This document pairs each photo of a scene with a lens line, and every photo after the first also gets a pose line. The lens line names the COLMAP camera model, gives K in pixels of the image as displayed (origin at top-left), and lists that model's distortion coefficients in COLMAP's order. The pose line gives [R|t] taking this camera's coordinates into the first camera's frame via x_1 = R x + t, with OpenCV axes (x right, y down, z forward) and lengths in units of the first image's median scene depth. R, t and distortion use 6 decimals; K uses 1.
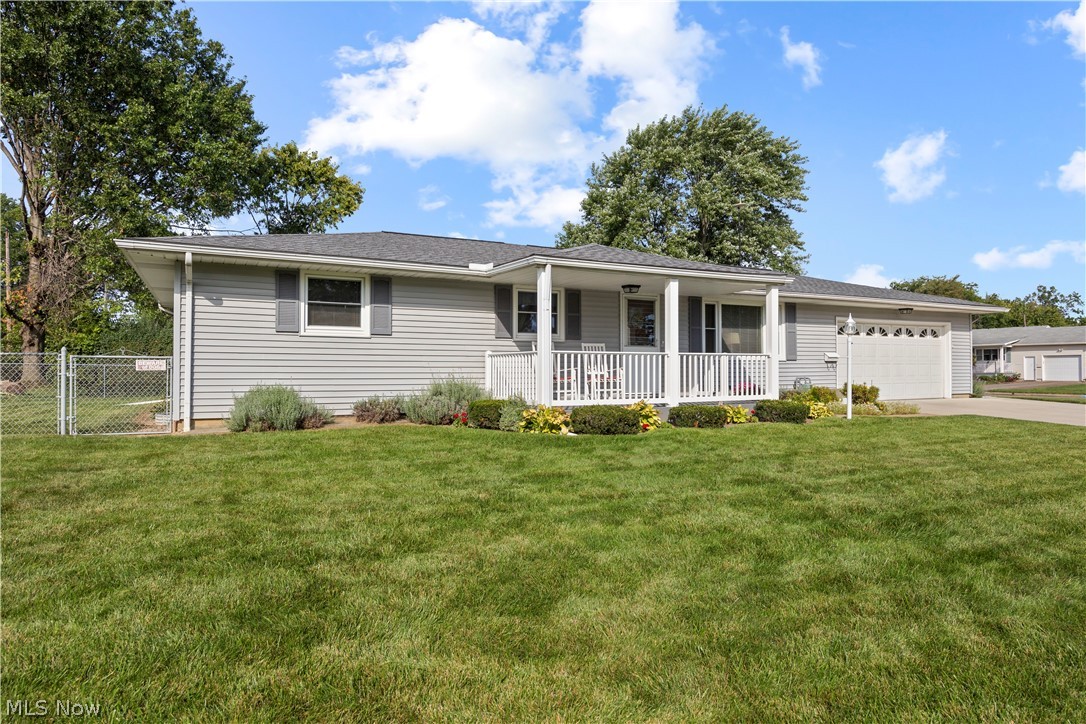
lens RADIAL K [[651.4, 0, 538.9], [0, 651.4, 373.6], [0, 0, 1]] dist [-0.006816, -0.001161]
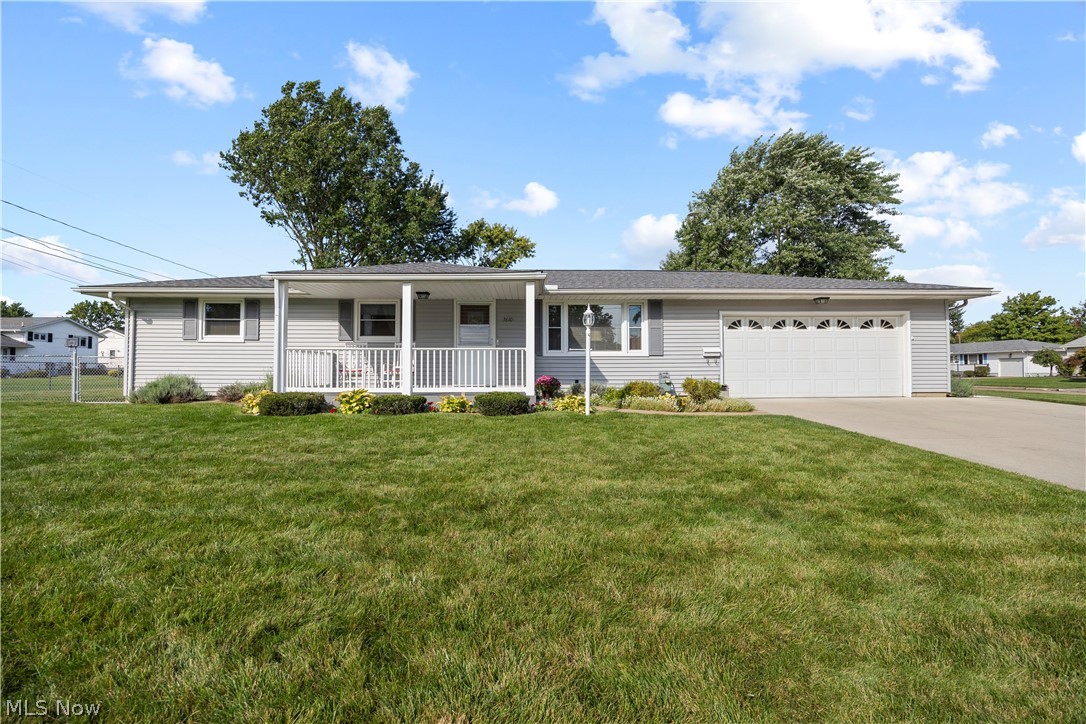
lens RADIAL K [[455.1, 0, 543.0], [0, 455.1, 362.0], [0, 0, 1]] dist [-0.014348, -0.000060]
pose [[0.898544, -0.006040, -0.438843, 0.723492], [-0.002444, 0.999821, -0.018766, 0.004932], [0.438878, 0.017935, 0.898368, 0.370498]]
